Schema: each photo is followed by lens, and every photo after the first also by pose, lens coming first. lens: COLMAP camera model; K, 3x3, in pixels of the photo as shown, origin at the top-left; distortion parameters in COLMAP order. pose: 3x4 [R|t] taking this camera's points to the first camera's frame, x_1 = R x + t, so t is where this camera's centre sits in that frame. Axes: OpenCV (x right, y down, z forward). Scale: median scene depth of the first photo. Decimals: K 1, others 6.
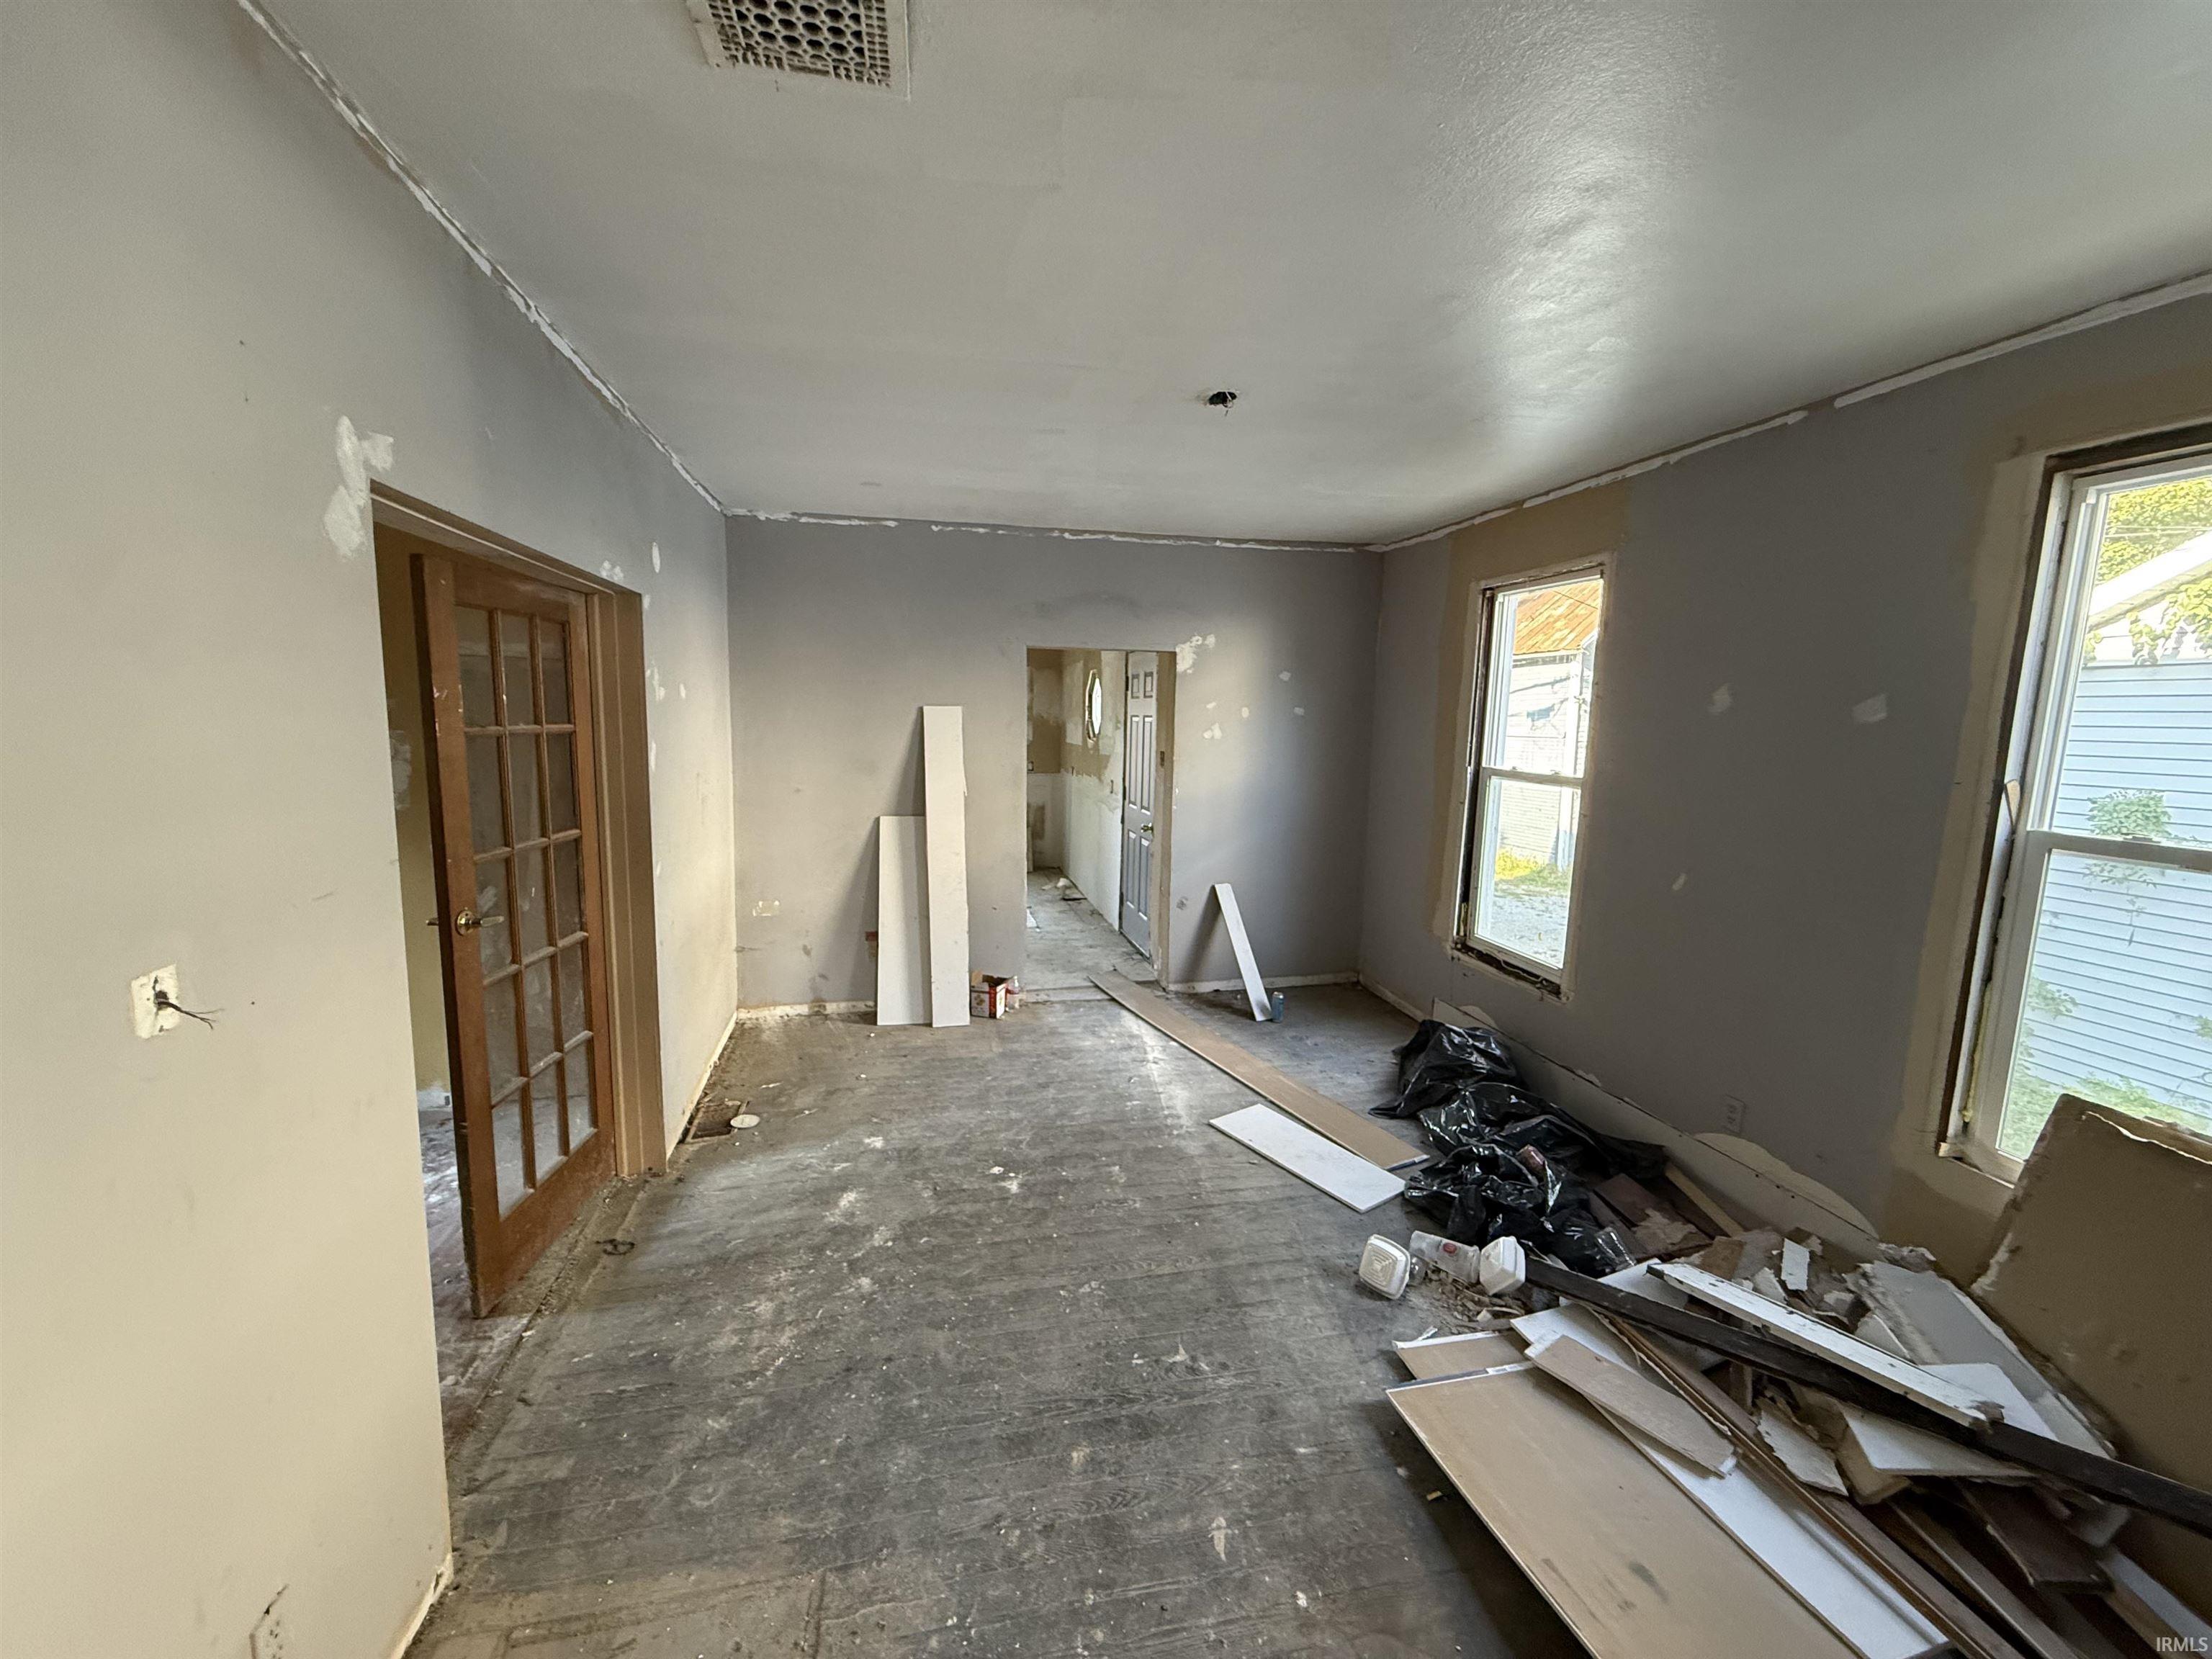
lens RADIAL K [[885.1, 0, 1106.0], [0, 885.1, 829.5], [0, 0, 1]] dist [0.001152, 0.000057]
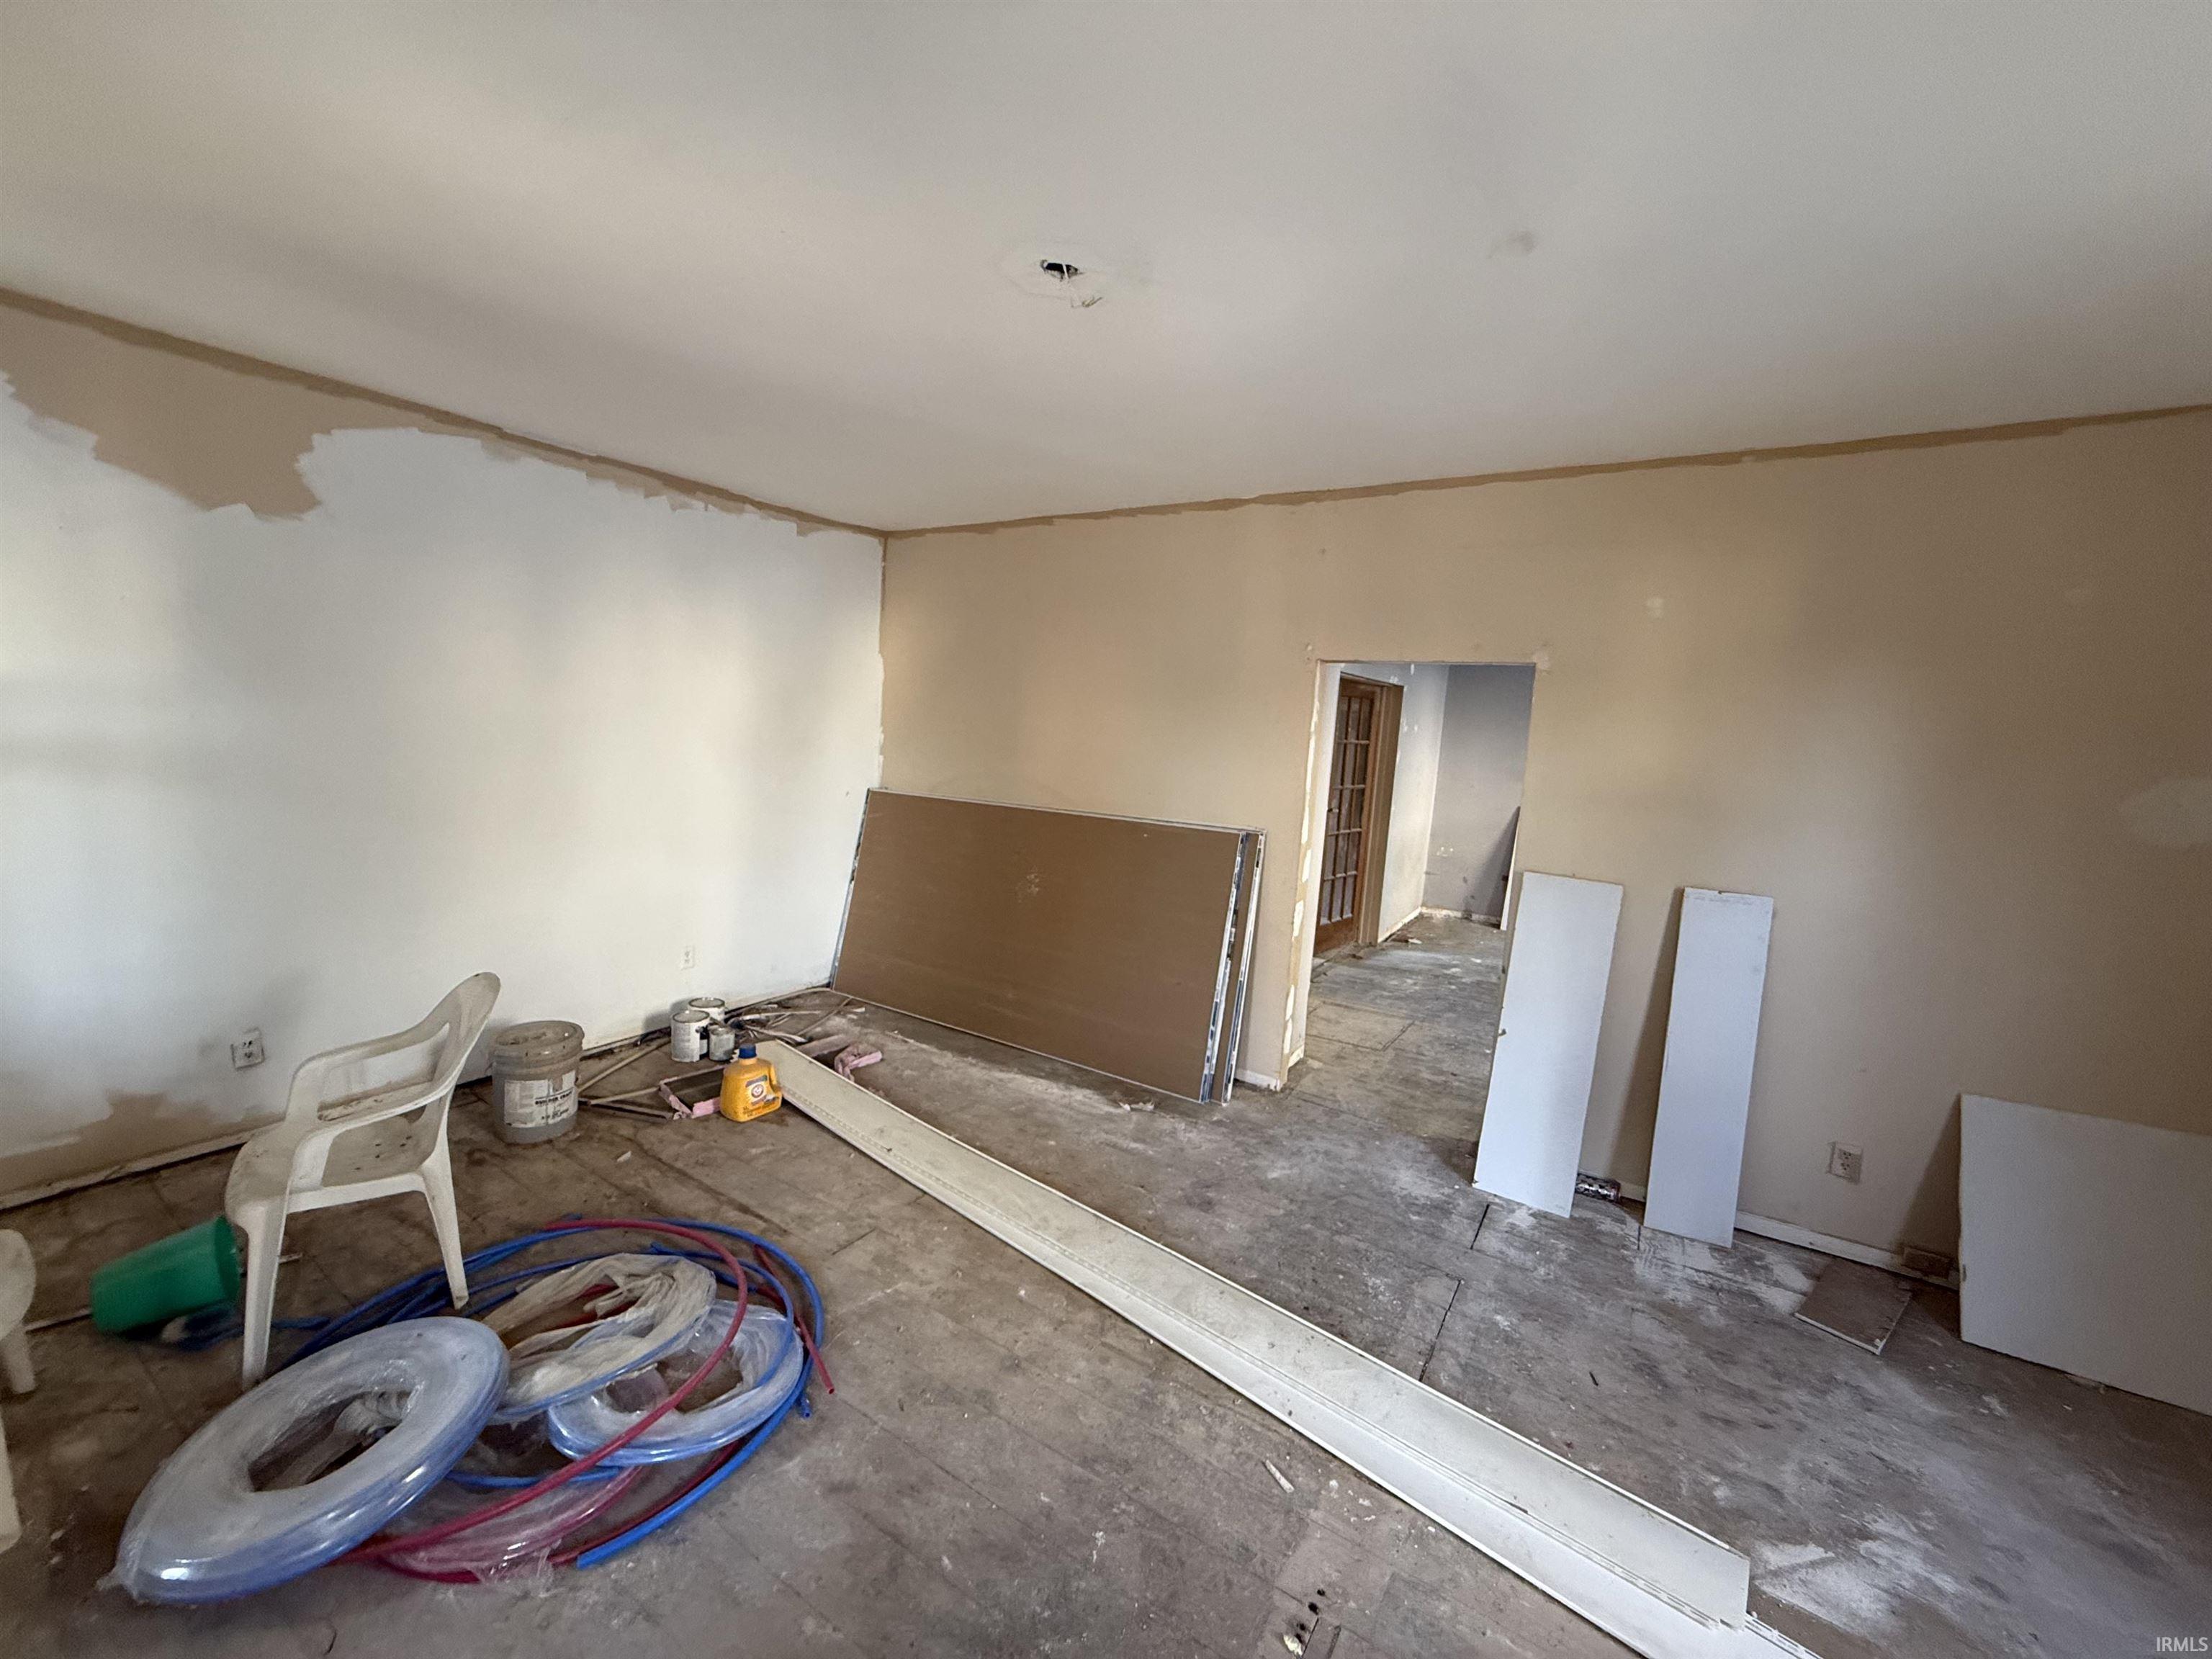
lens RADIAL K [[885.1, 0, 1106.0], [0, 885.1, 829.5], [0, 0, 1]] dist [0.001152, 0.000057]
pose [[0.706655, 0.111140, -0.698776, 0.413817], [-0.133292, 0.990815, 0.022793, 0.110671], [0.694890, 0.077035, 0.714978, -0.827094]]
